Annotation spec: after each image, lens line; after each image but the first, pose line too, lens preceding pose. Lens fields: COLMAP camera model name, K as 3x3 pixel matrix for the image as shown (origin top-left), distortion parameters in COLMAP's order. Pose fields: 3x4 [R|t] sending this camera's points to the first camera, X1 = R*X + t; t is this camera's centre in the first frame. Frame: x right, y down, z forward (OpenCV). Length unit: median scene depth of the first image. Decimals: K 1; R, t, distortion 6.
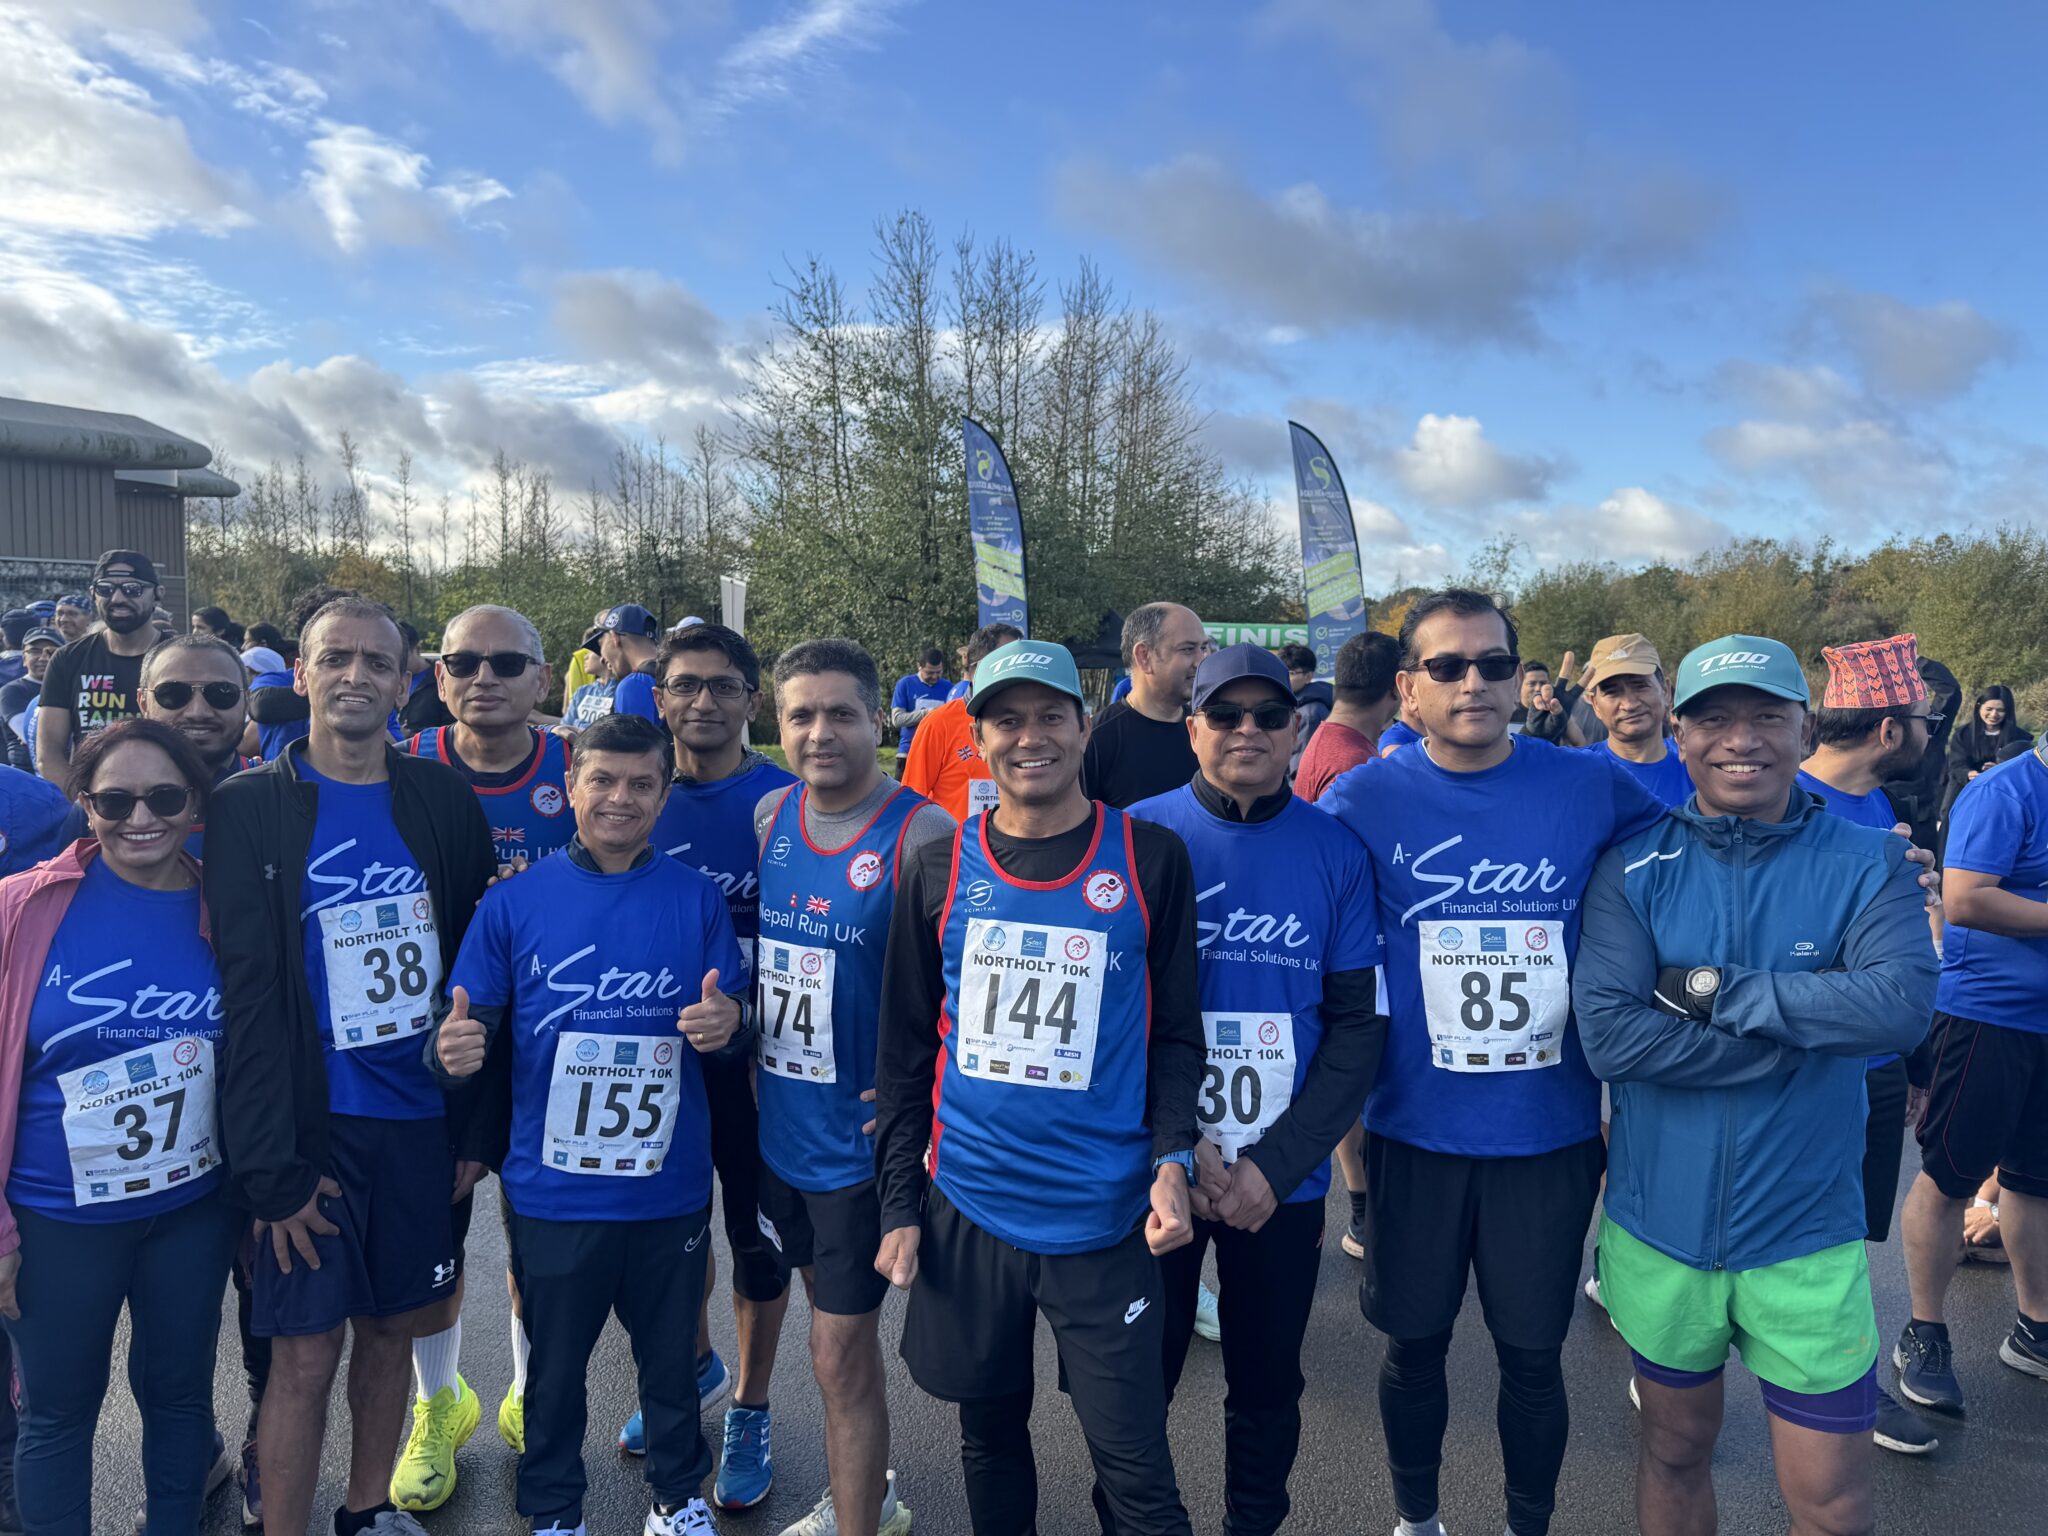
lens RADIAL K [[1449.5, 0, 1033.4], [0, 1449.5, 770.6], [0, 0, 1]] dist [0.109990, -0.153500]
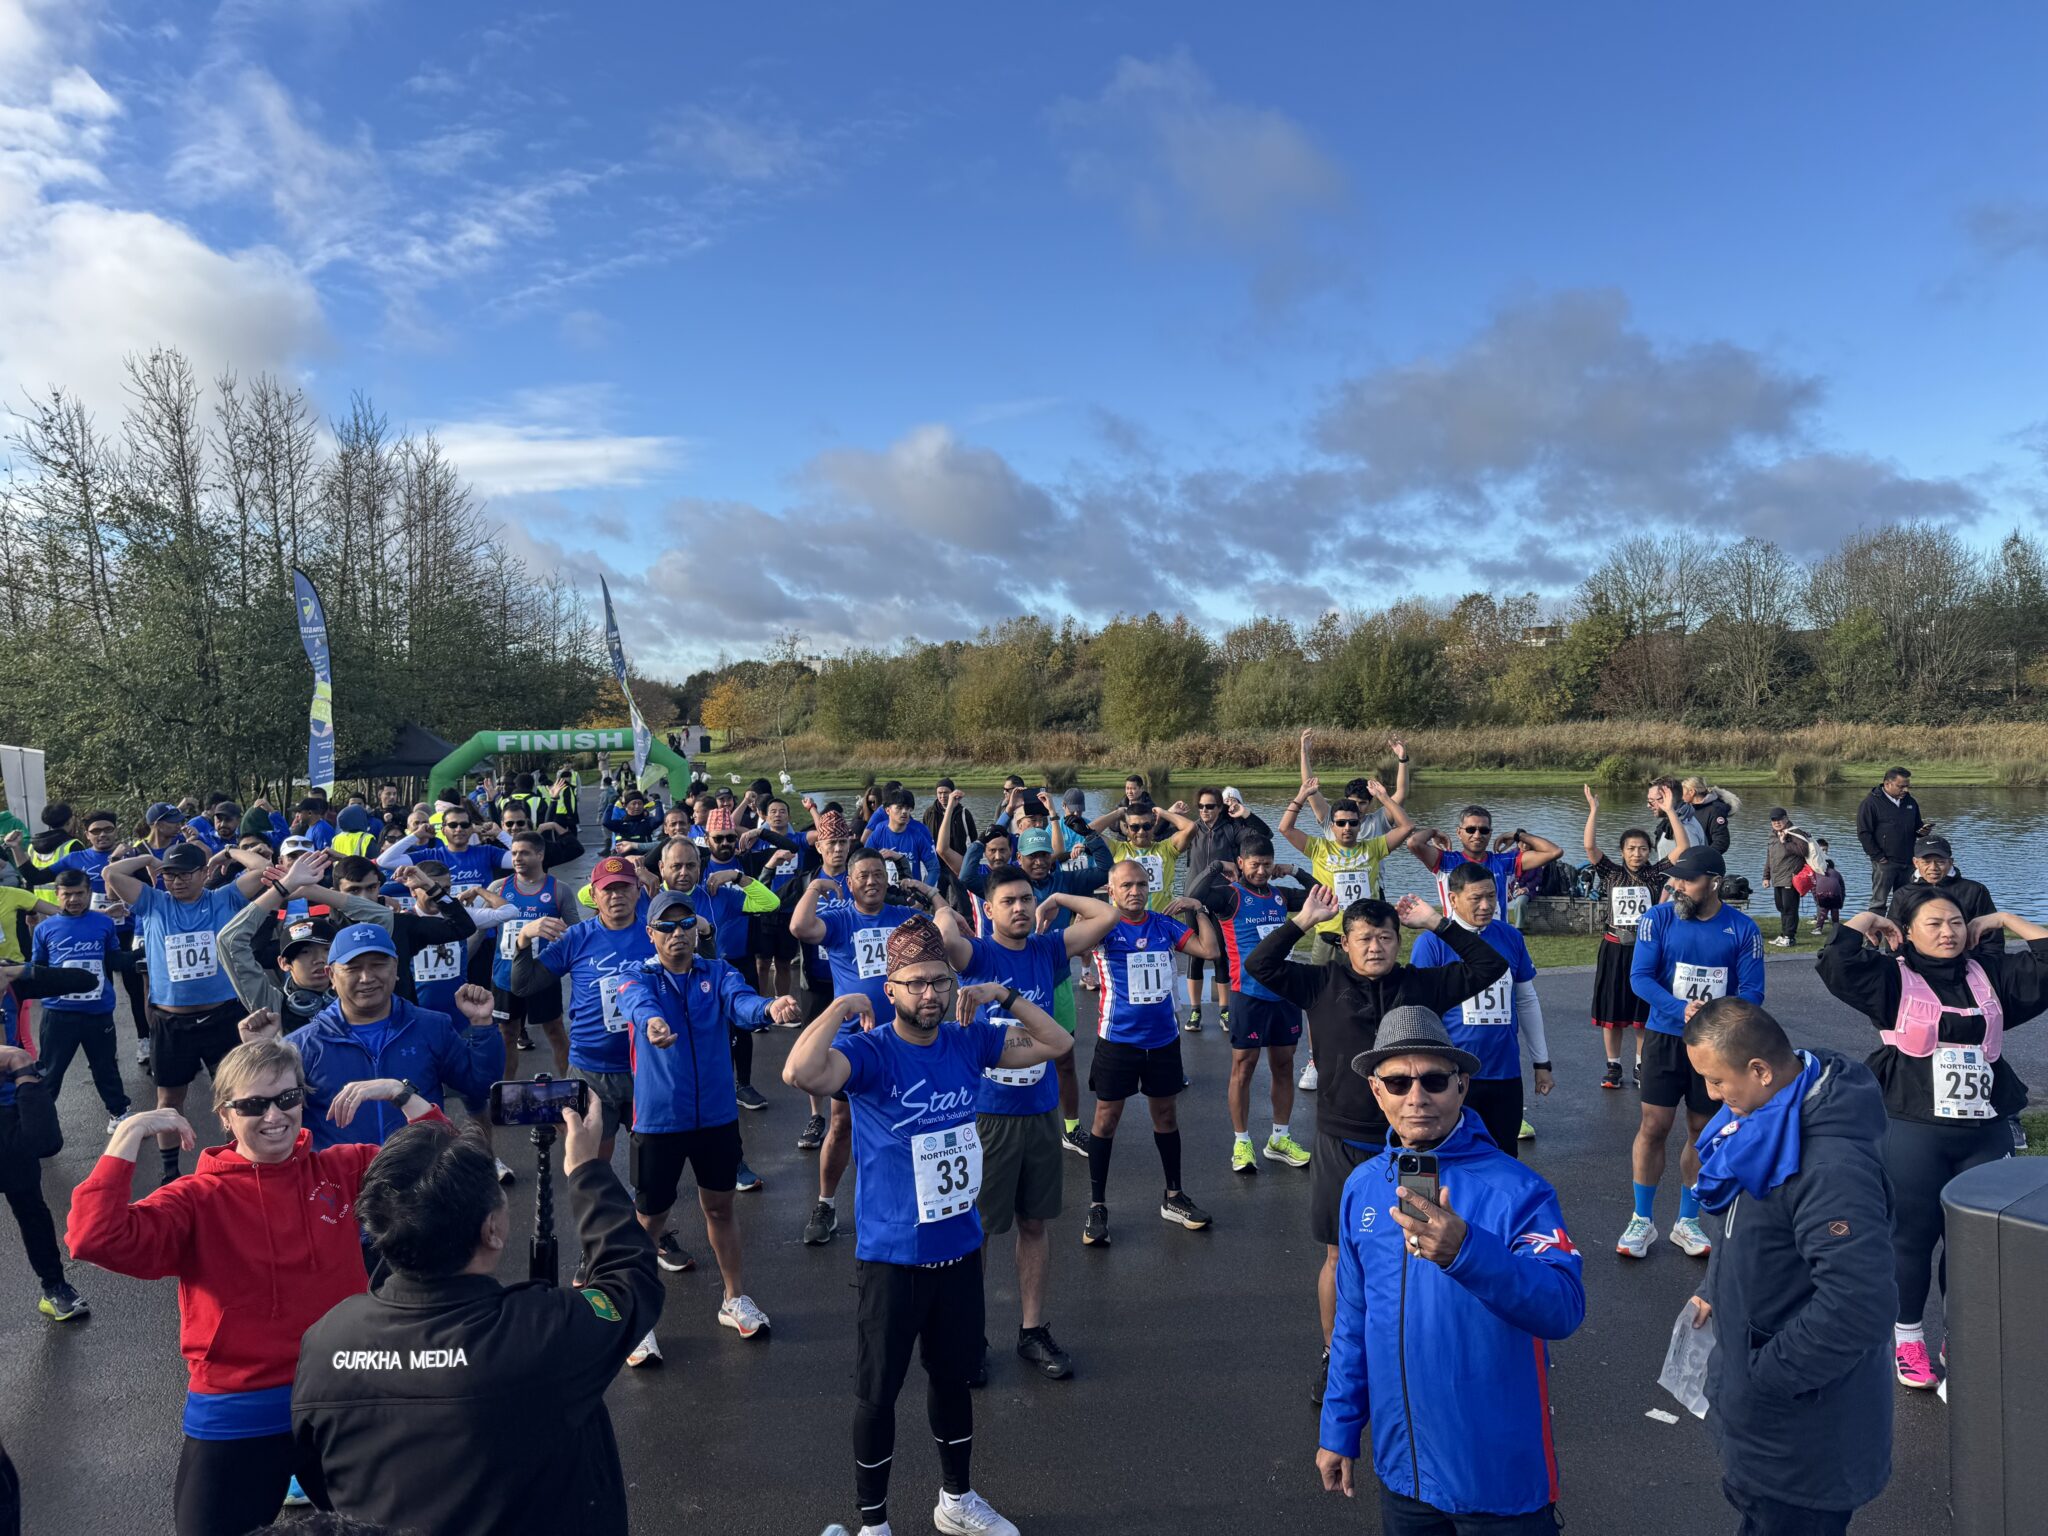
lens RADIAL K [[1449.5, 0, 1033.4], [0, 1449.5, 770.6], [0, 0, 1]] dist [0.109990, -0.153500]
pose [[0.903512, -0.065275, 0.423563, 0.006454], [0.085245, 0.995957, -0.028351, -0.004217], [-0.420000, 0.061722, 0.905423, -0.143699]]
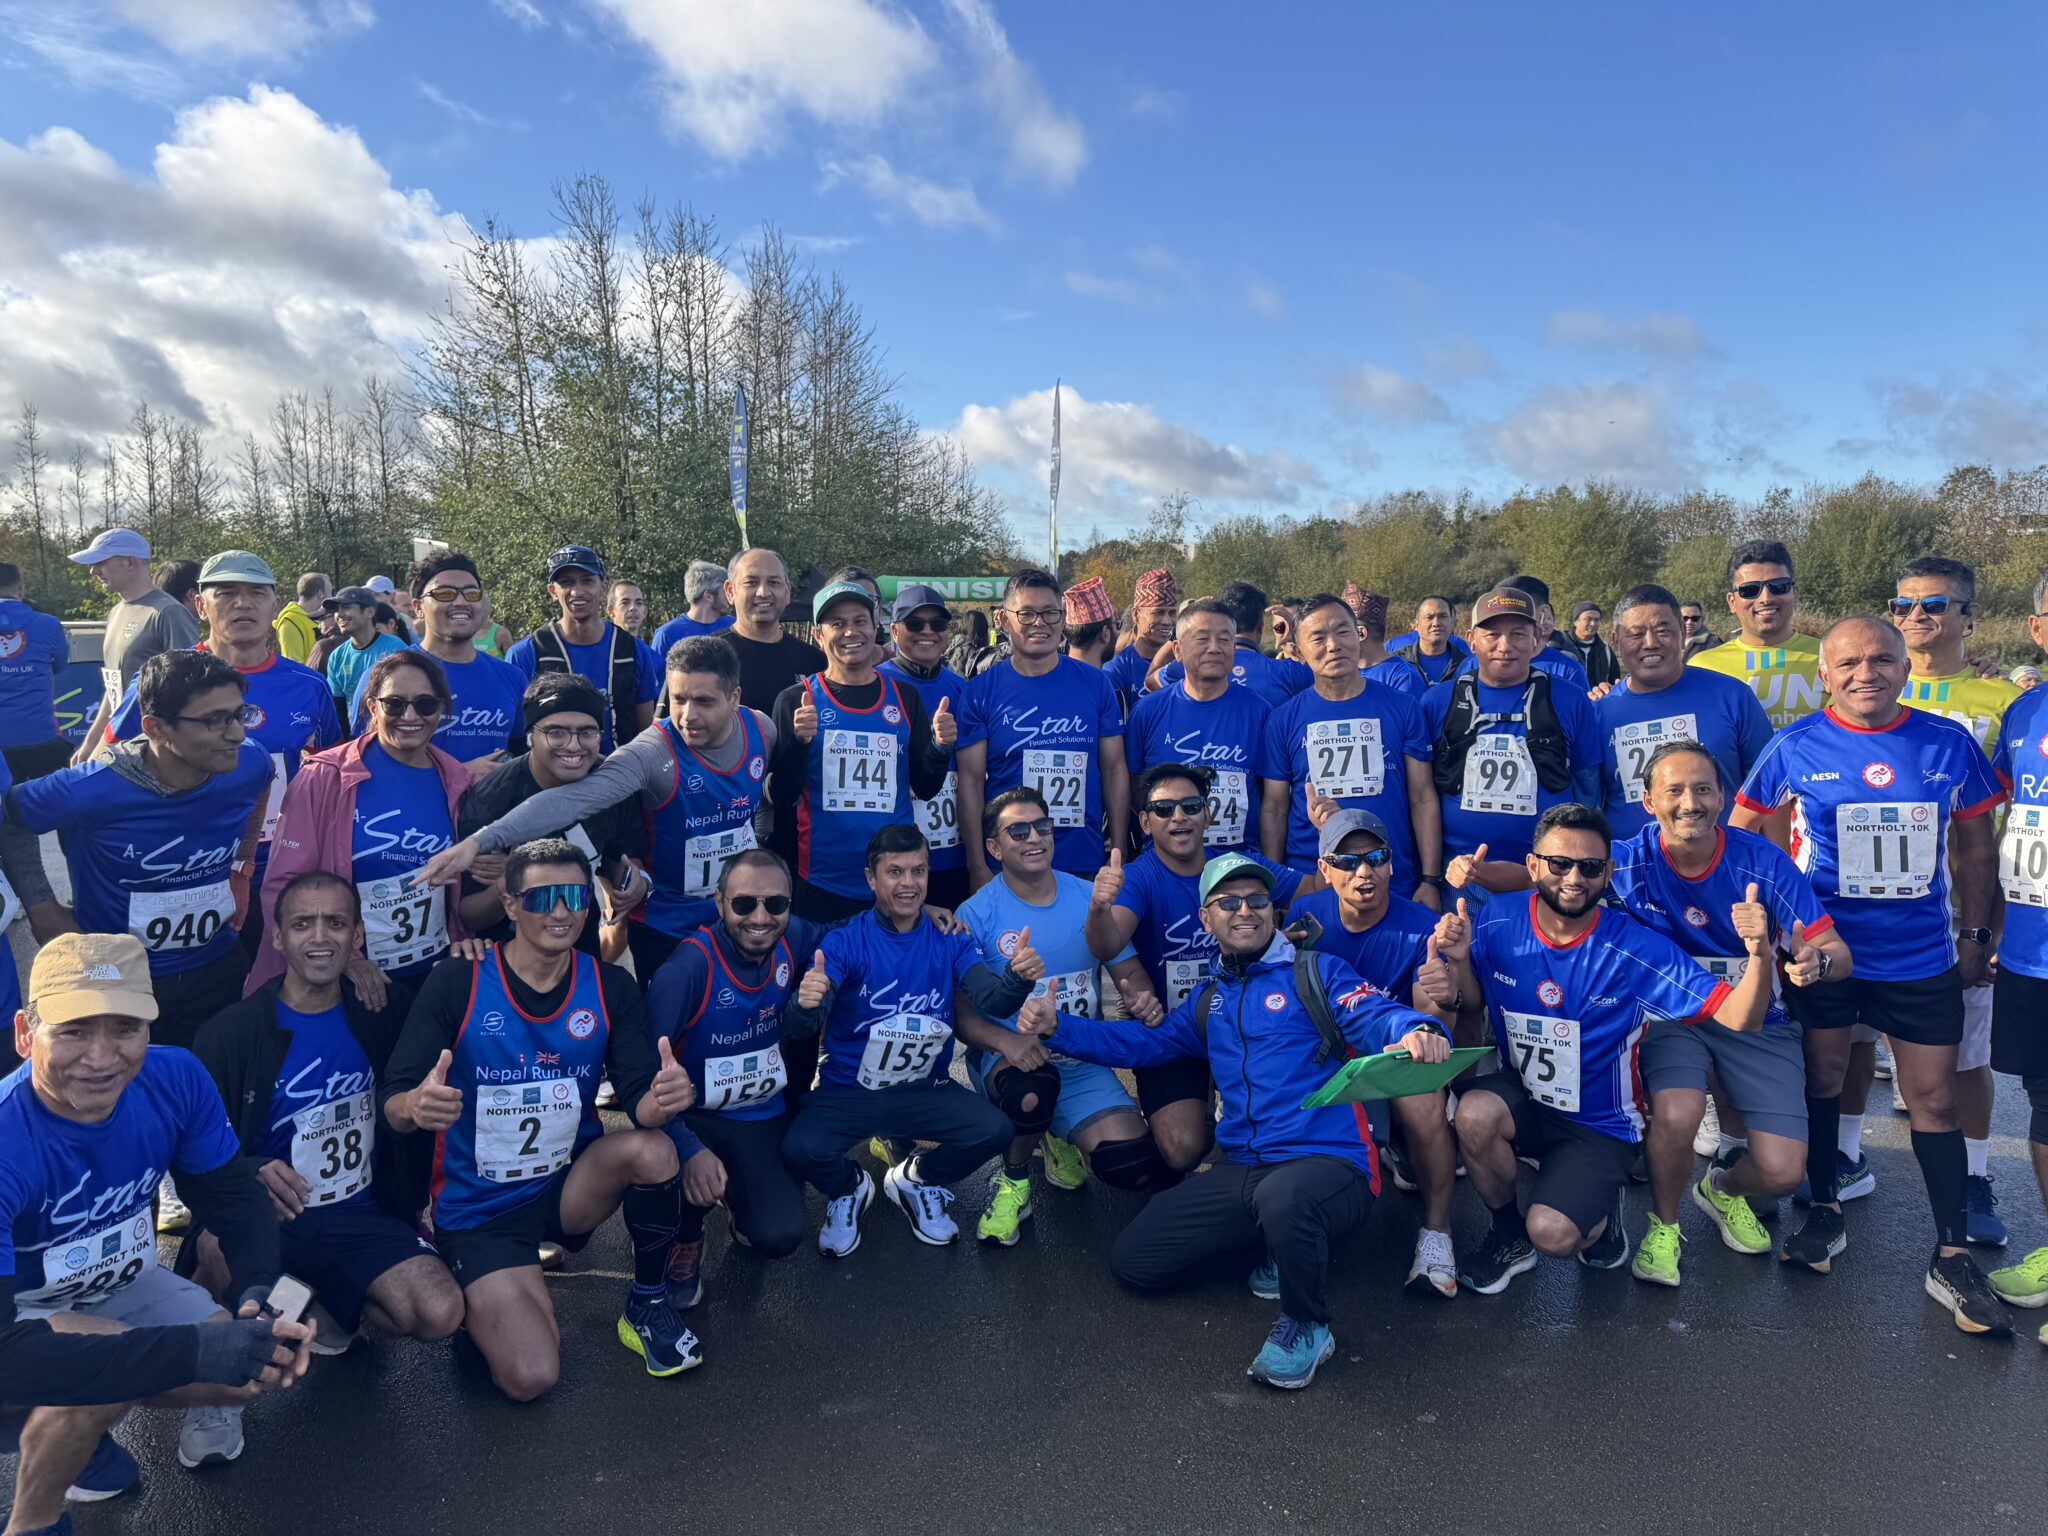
lens RADIAL K [[1449.5, 0, 1033.4], [0, 1449.5, 770.6], [0, 0, 1]] dist [0.109990, -0.153500]
pose [[0.980703, -0.042818, 0.190757, 0.004180], [0.036776, 0.998707, 0.035108, 0.005117], [-0.192014, -0.027415, 0.981009, -0.054579]]
